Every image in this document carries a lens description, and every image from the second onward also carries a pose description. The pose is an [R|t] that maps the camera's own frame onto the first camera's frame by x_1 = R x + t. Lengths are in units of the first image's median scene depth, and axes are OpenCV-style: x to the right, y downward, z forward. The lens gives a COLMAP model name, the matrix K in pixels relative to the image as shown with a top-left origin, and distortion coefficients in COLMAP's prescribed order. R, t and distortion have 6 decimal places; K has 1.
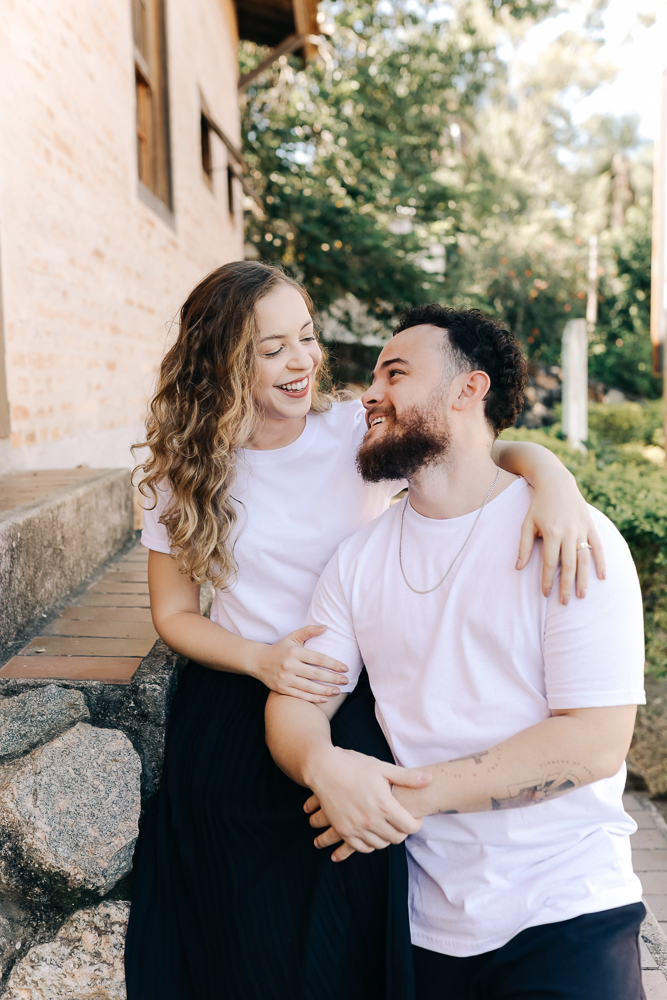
lens RADIAL K [[964.9, 0, 337.1], [0, 964.9, 497.7], [0, 0, 1]] dist [-0.060636, 0.093294]
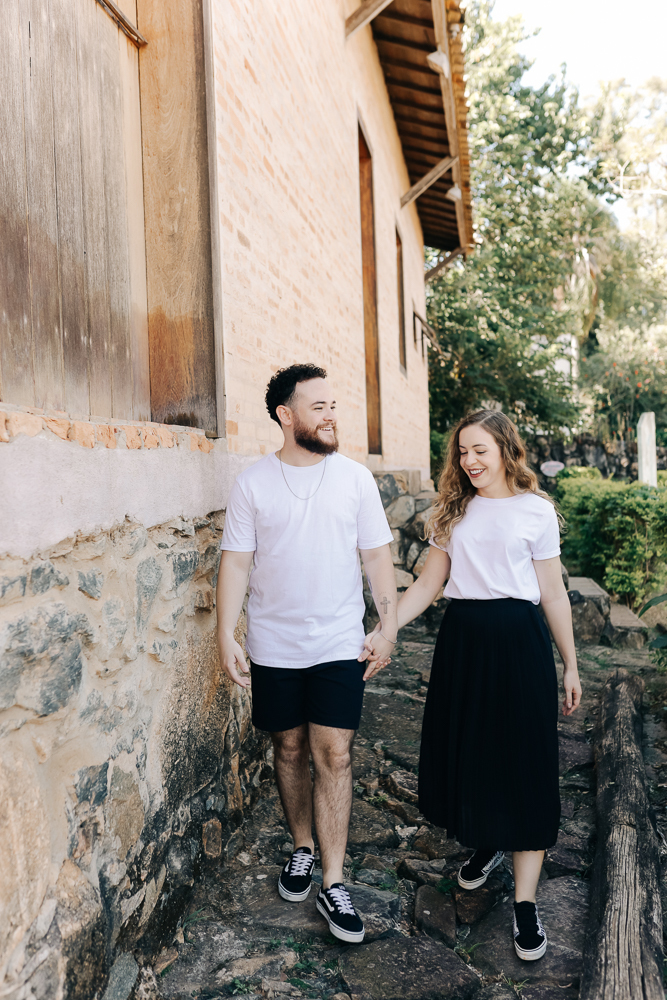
lens RADIAL K [[994.5, 0, 334.8], [0, 994.5, 501.1], [0, 0, 1]] dist [-0.067889, 0.115997]
pose [[0.987817, -0.009317, -0.155342, 0.008015], [-0.004936, 0.995828, -0.091118, 0.182047], [0.155543, 0.090775, 0.983649, -1.108027]]
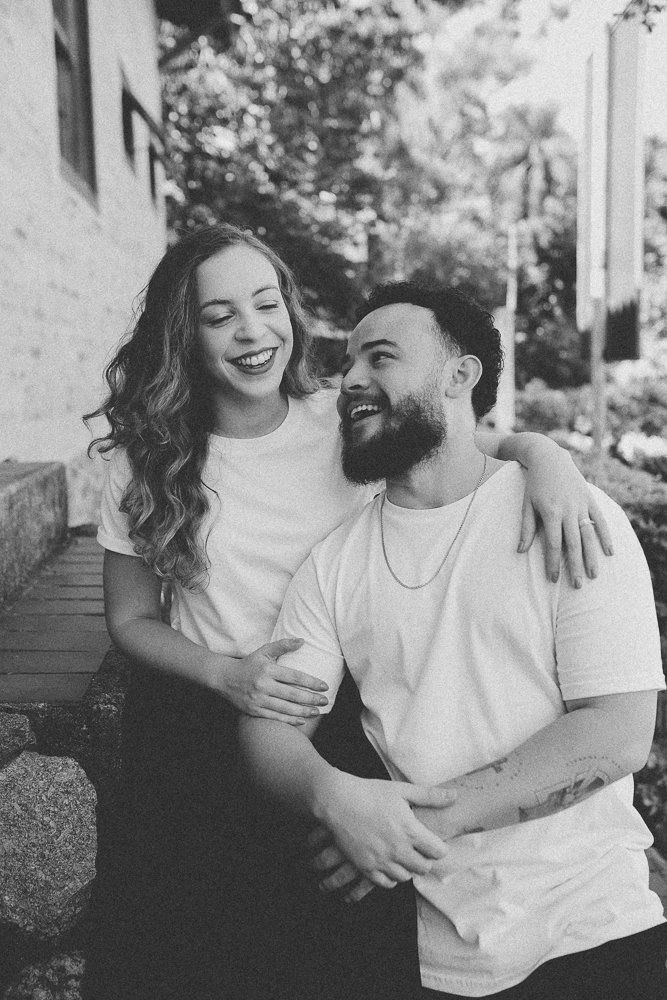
lens RADIAL K [[964.9, 0, 337.1], [0, 964.9, 497.7], [0, 0, 1]] dist [-0.060636, 0.093294]
pose [[0.996561, -0.013792, 0.081707, -0.013612], [0.012917, 0.999853, 0.011237, -0.001343], [-0.081850, -0.010143, 0.996593, 0.026641]]
